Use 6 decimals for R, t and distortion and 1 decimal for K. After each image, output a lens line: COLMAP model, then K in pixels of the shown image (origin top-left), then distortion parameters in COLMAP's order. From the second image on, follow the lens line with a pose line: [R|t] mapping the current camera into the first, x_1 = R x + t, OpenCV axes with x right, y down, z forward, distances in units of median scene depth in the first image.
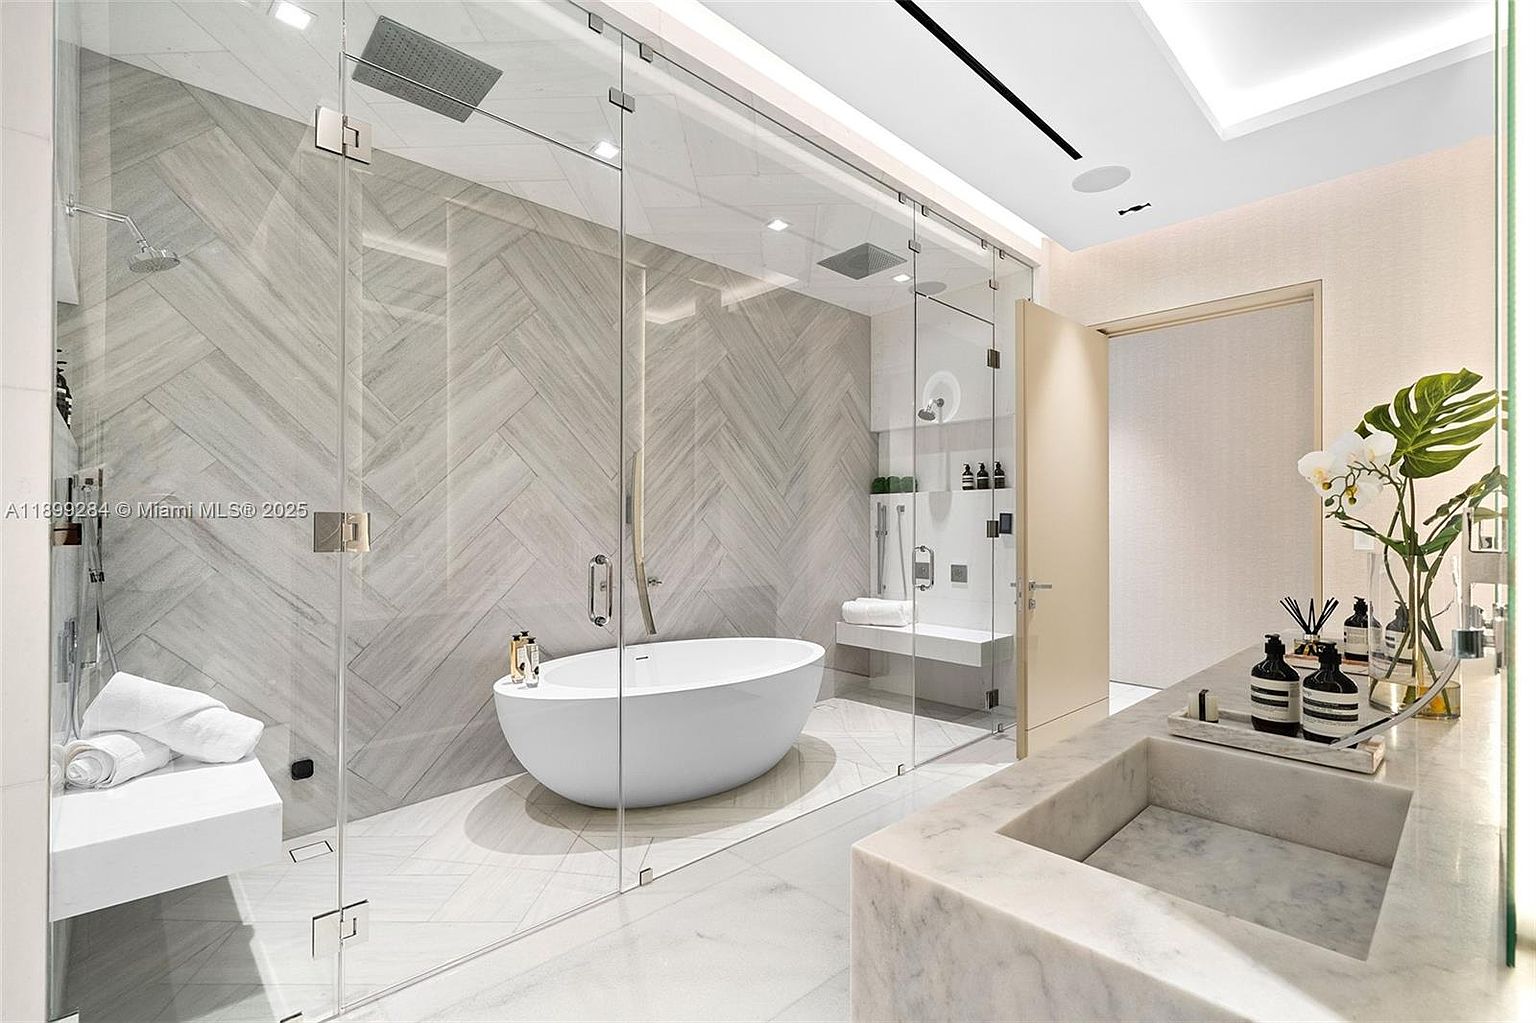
lens RADIAL K [[691.2, 0, 766.0], [0, 691.2, 534.2], [0, 0, 1]] dist [0.000923, 0.000362]
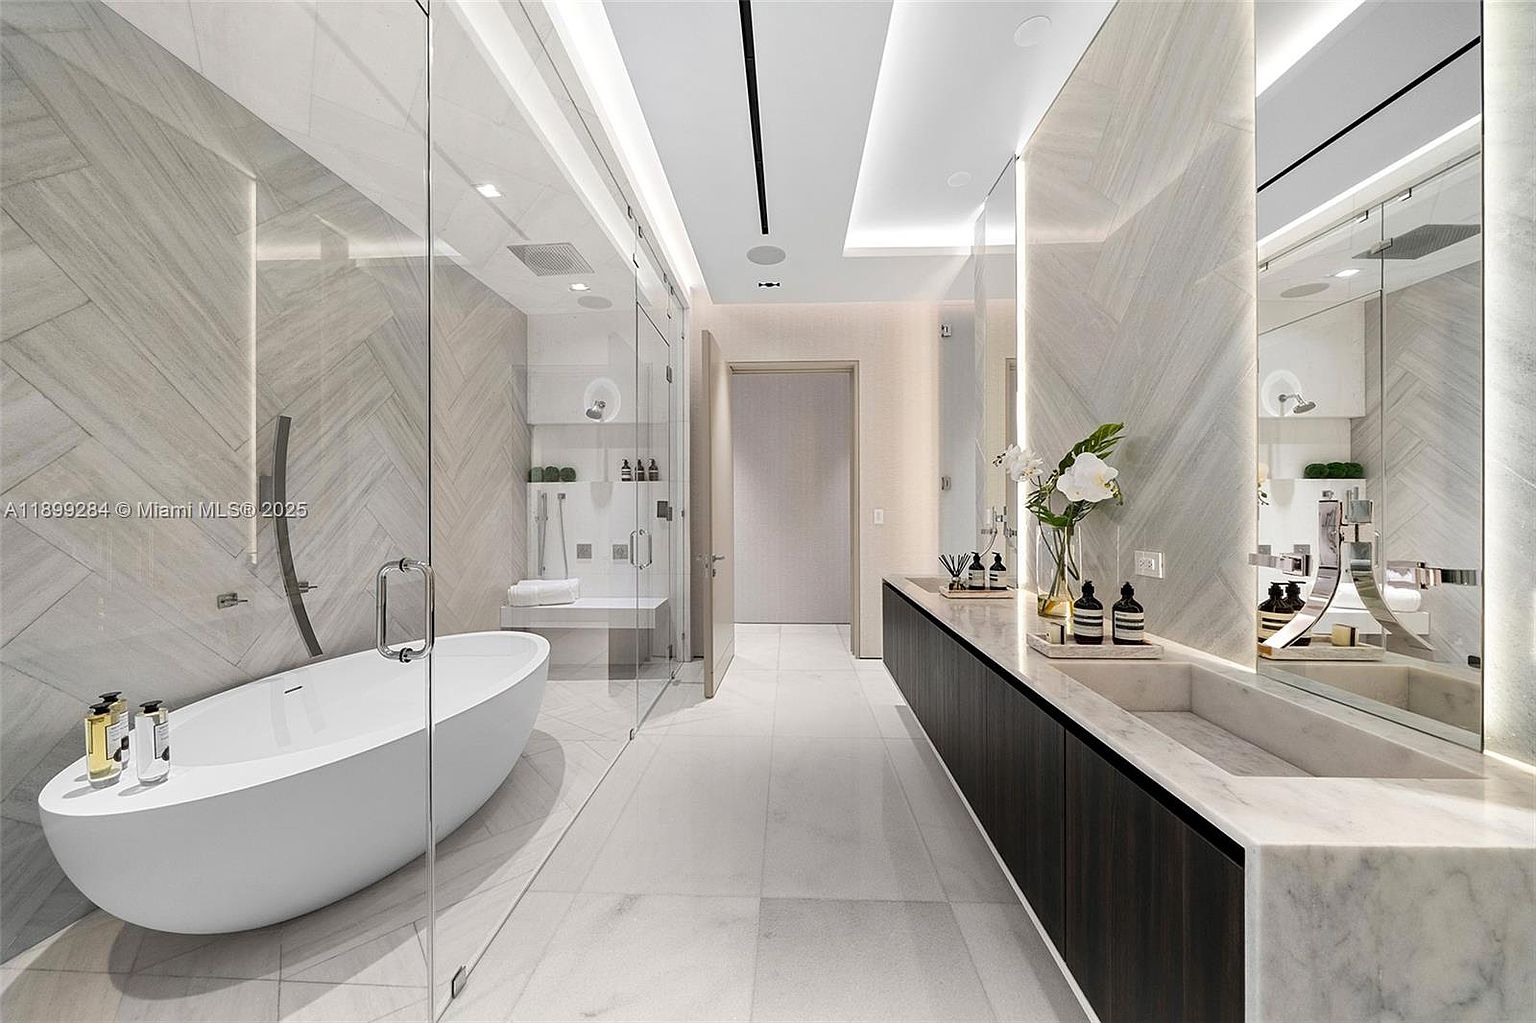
lens RADIAL K [[527.8, 0, 770.4], [0, 527.8, 515.2], [0, 0, 1]] dist [-0.000935, -0.000247]
pose [[0.716008, -0.012419, 0.697981, -0.204829], [0.014837, 0.999887, 0.002571, -0.005182], [-0.697934, 0.008515, 0.716111, 0.220572]]
